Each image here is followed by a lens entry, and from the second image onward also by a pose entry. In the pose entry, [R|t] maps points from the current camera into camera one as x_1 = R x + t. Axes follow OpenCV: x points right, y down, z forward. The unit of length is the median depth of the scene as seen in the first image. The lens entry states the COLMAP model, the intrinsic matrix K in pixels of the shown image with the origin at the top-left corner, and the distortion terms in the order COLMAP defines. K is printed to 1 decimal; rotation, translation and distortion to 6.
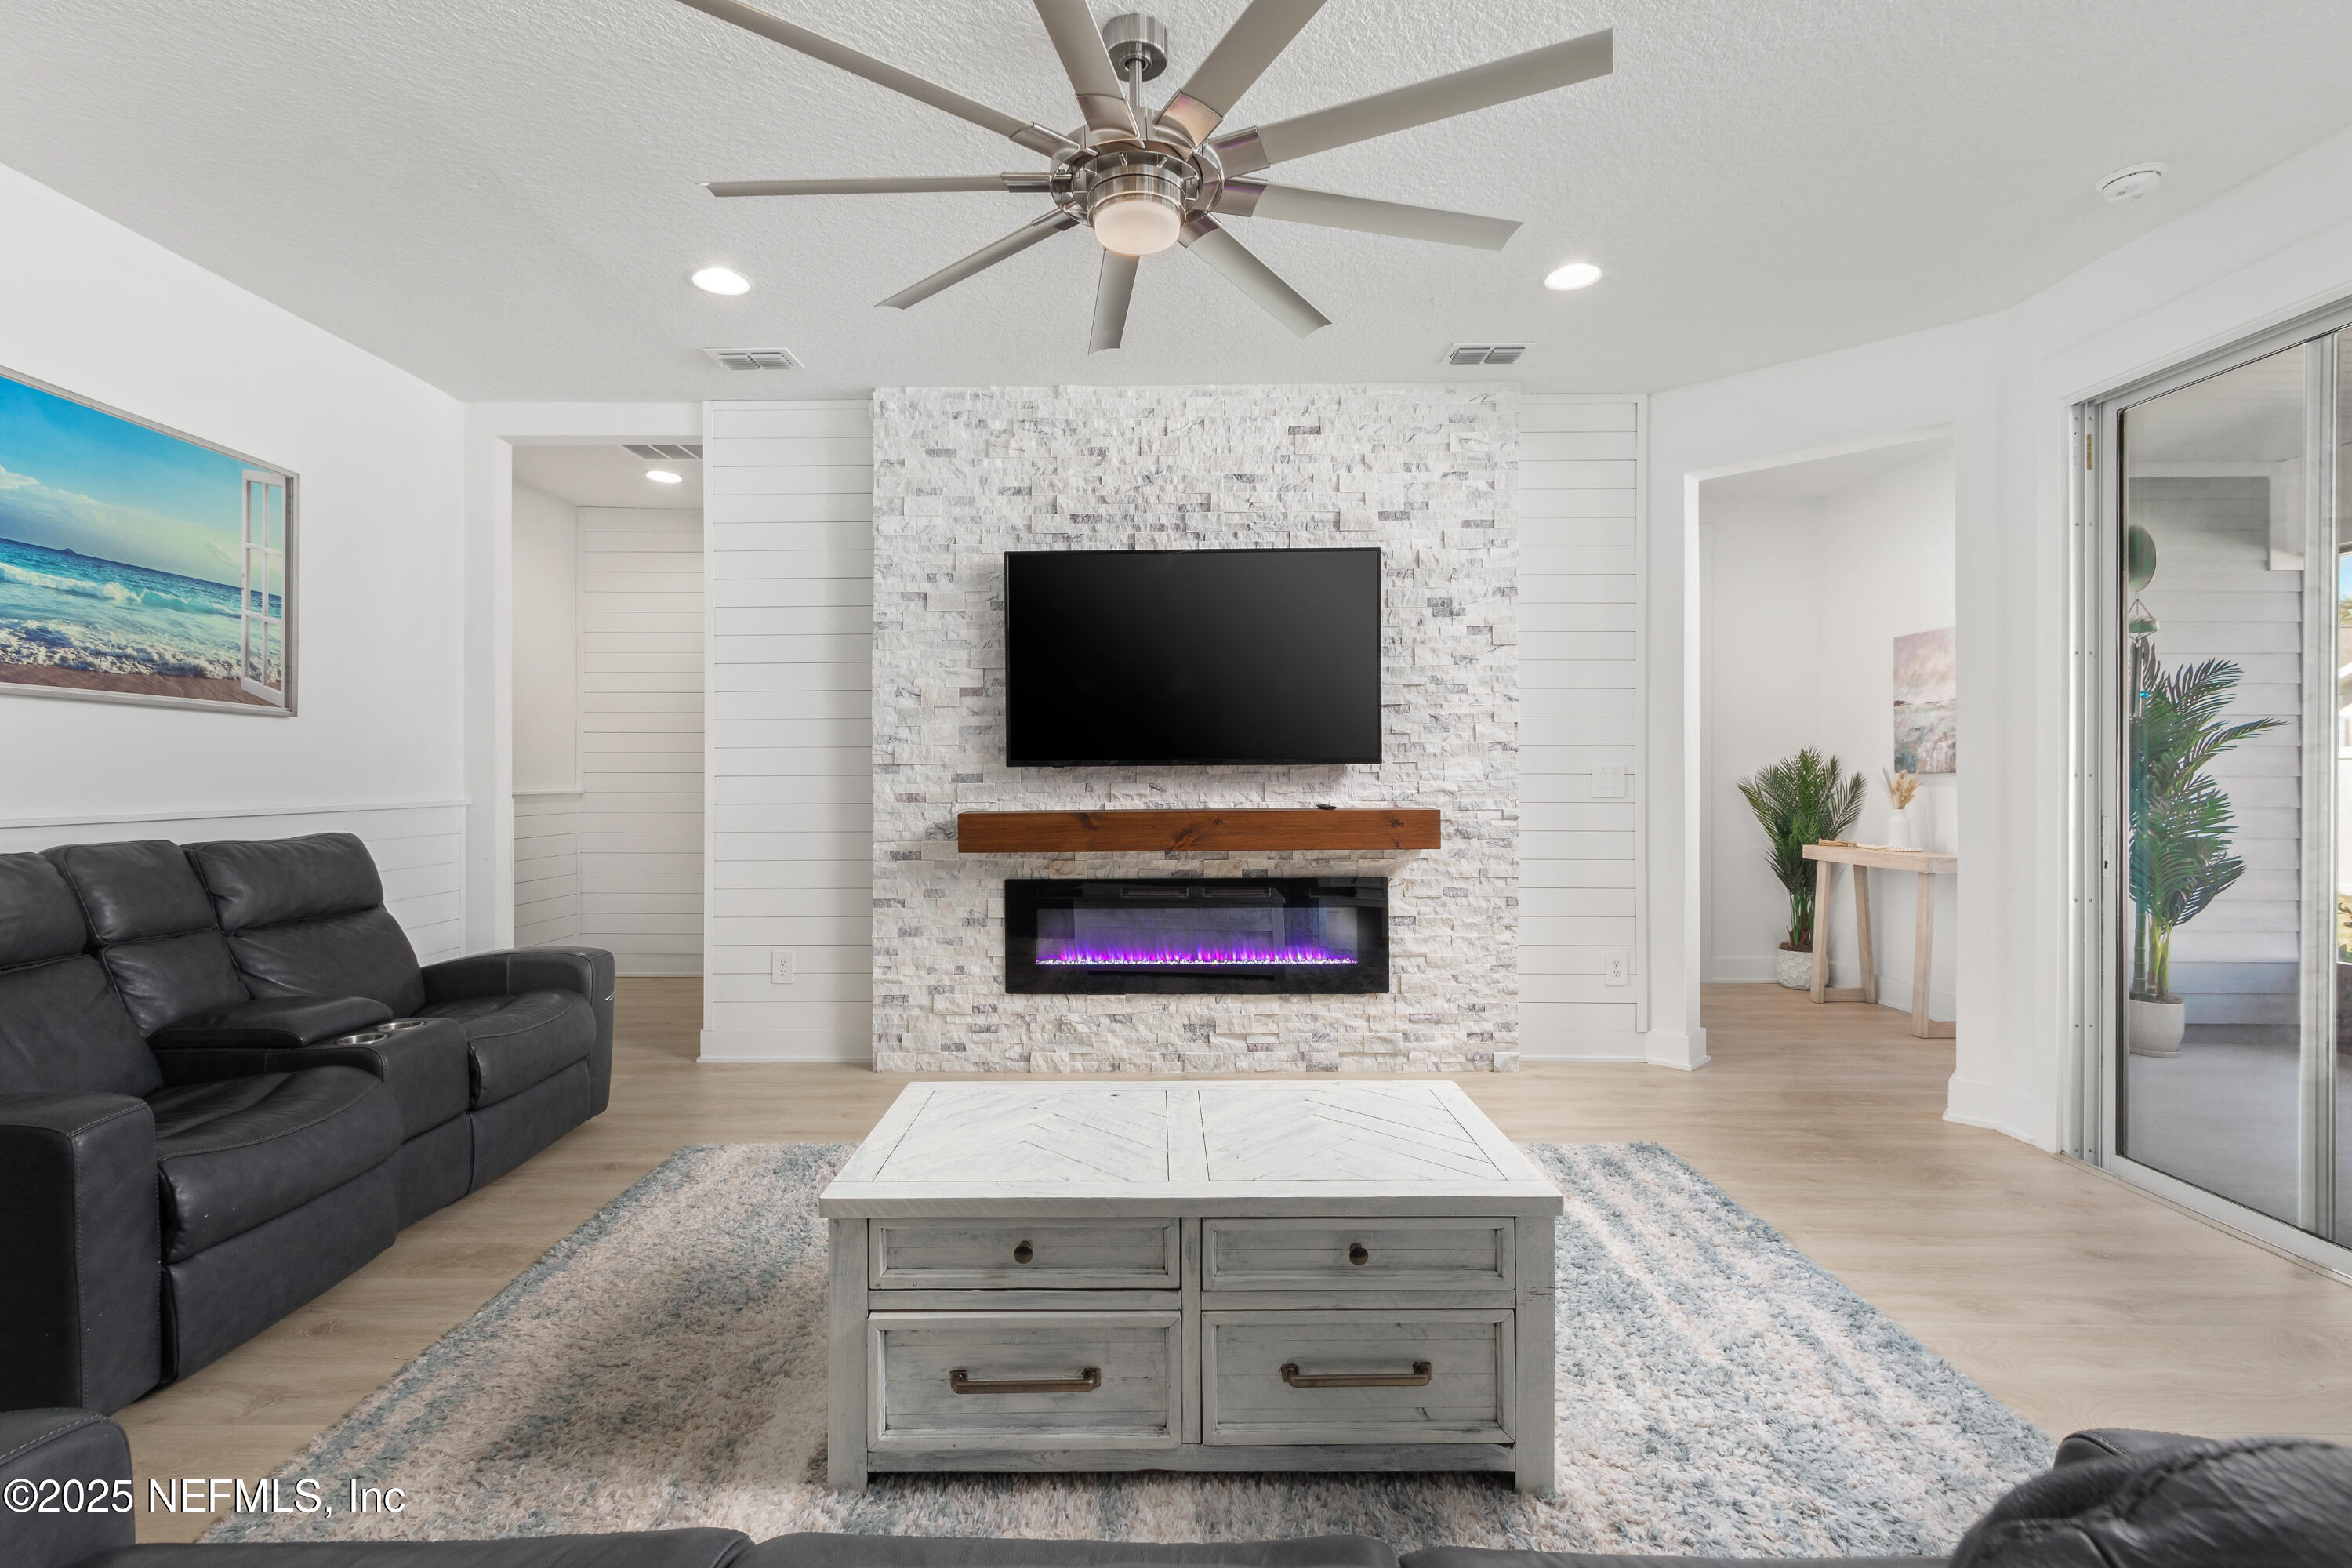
lens RADIAL K [[1122.9, 0, 1192.4], [0, 1122.9, 774.2], [0, 0, 1]] dist [0.007809, -0.001426]
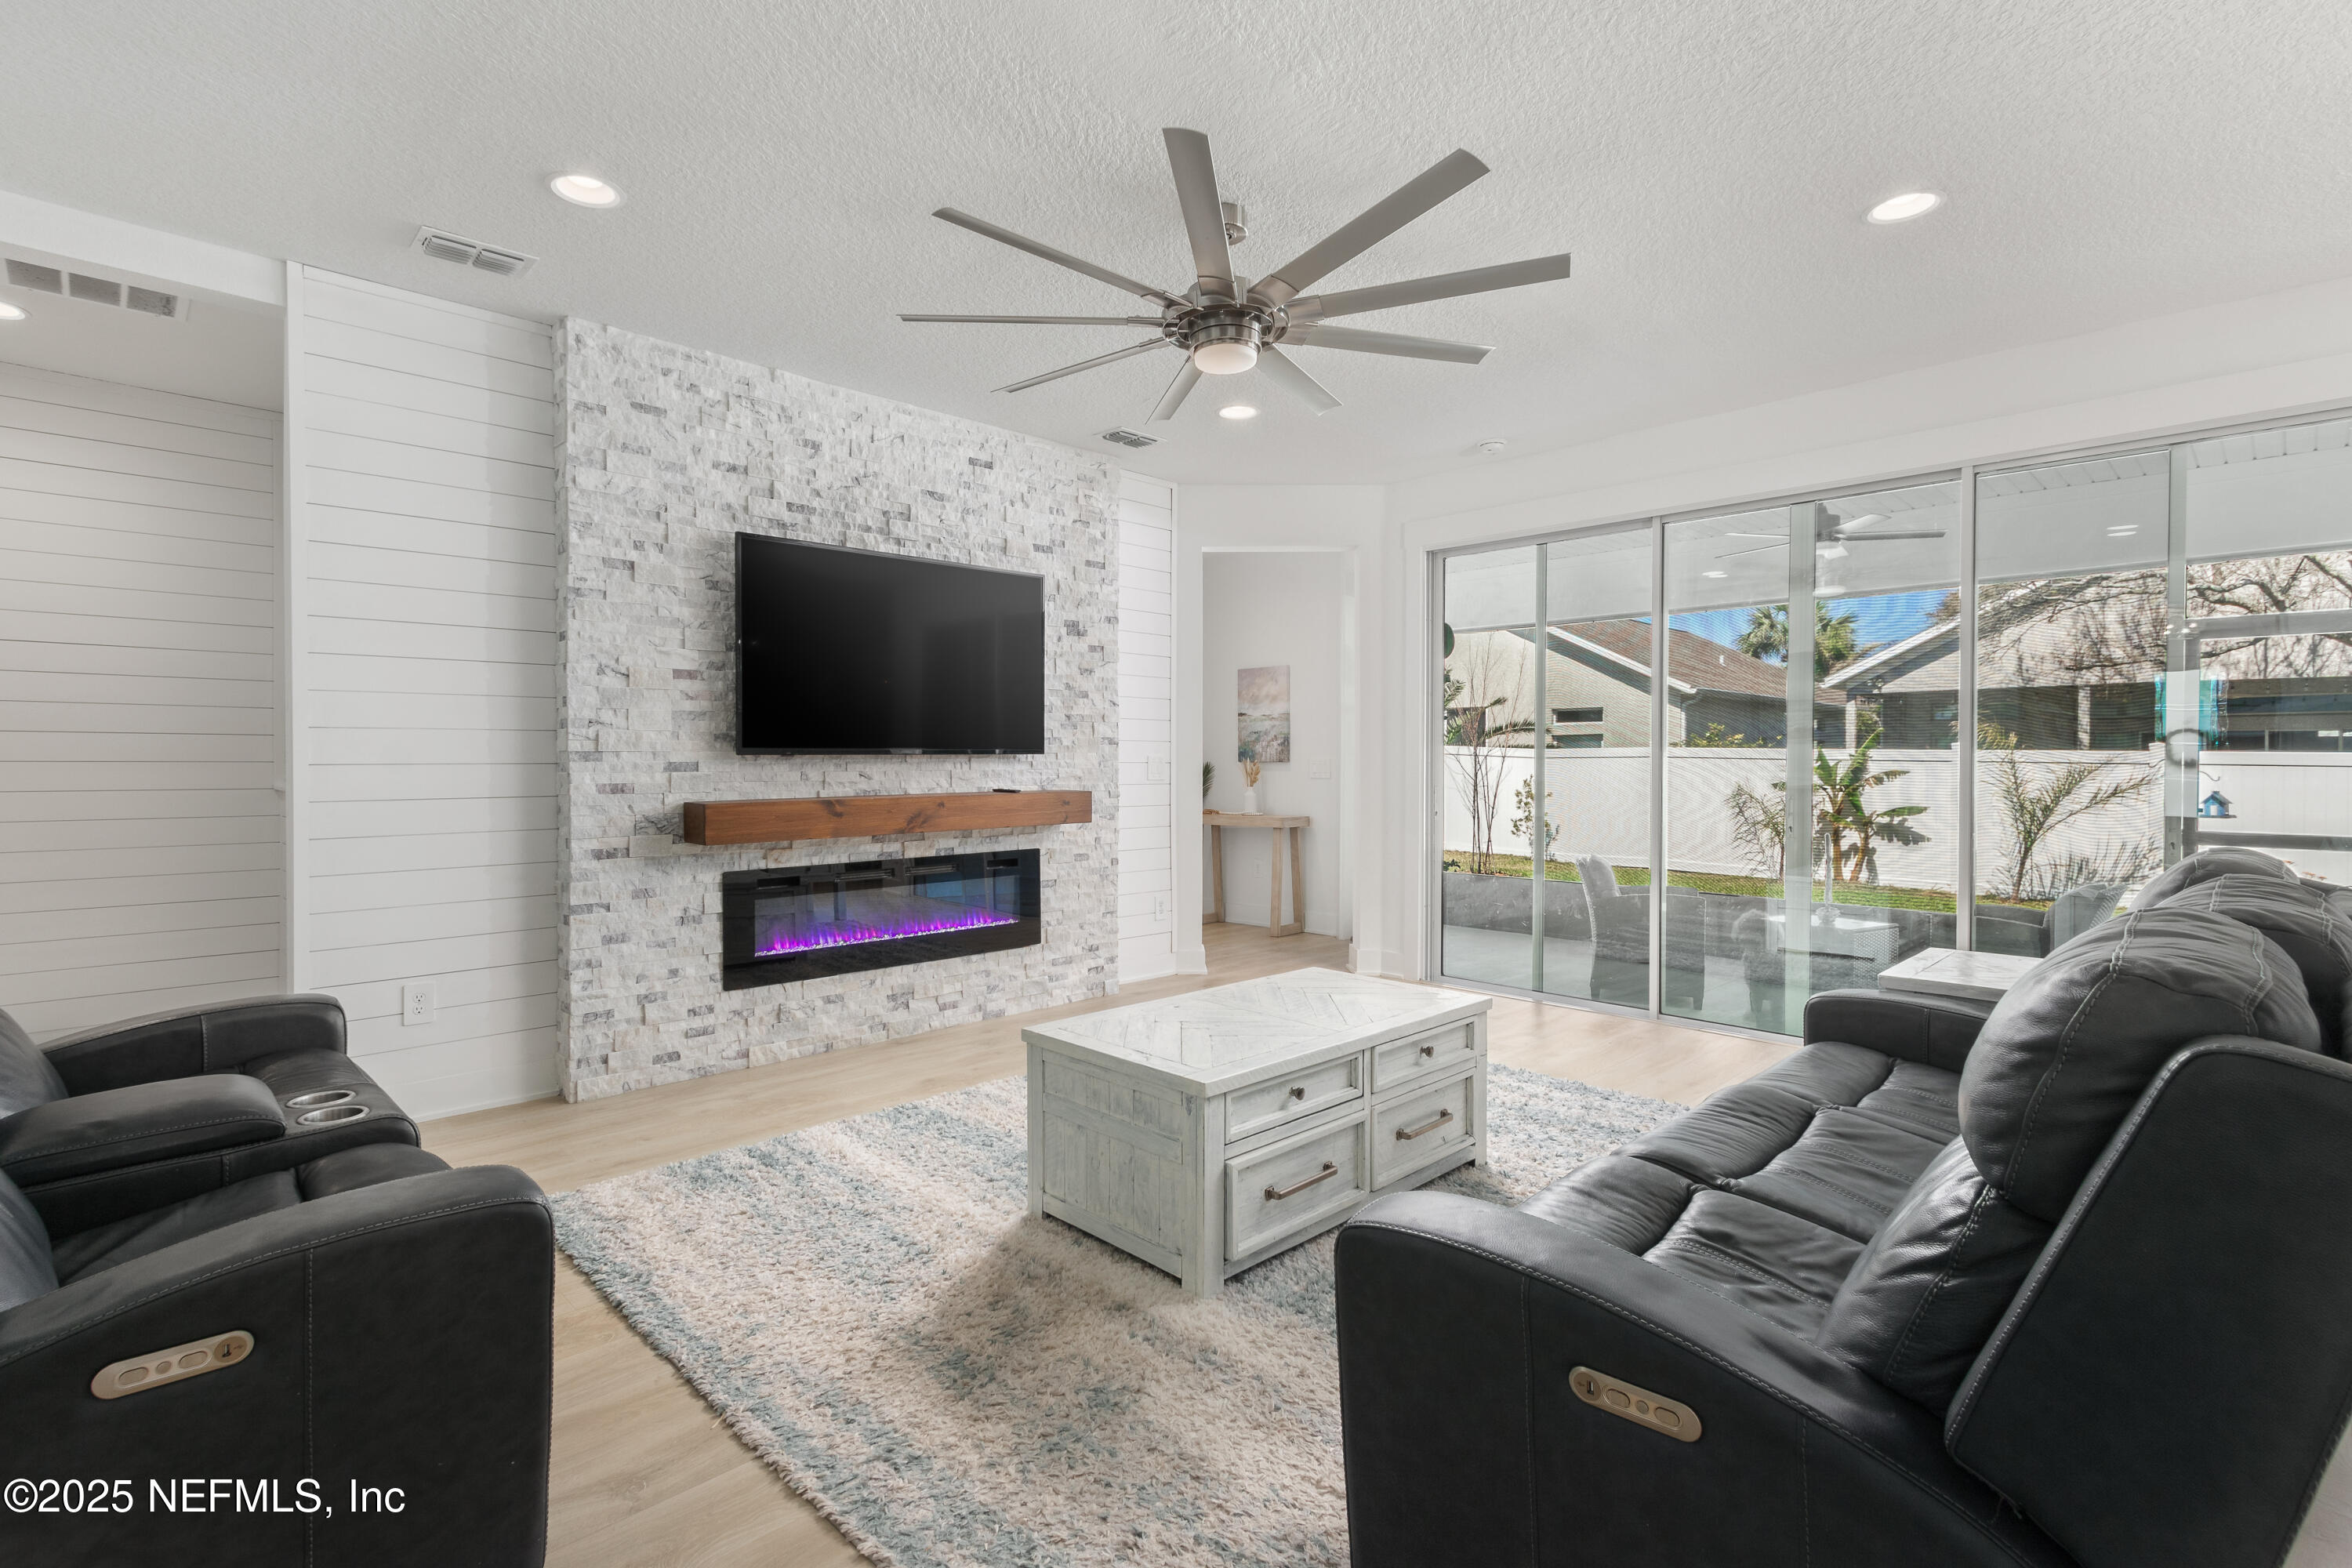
lens RADIAL K [[1122.9, 0, 1178.5], [0, 1122.9, 781.4], [0, 0, 1]] dist [0.007809, -0.001426]
pose [[0.693007, -0.011186, 0.720845, -0.588734], [0.001267, 0.999897, 0.014298, 0.002868], [-0.720930, -0.008995, 0.692949, 0.056173]]
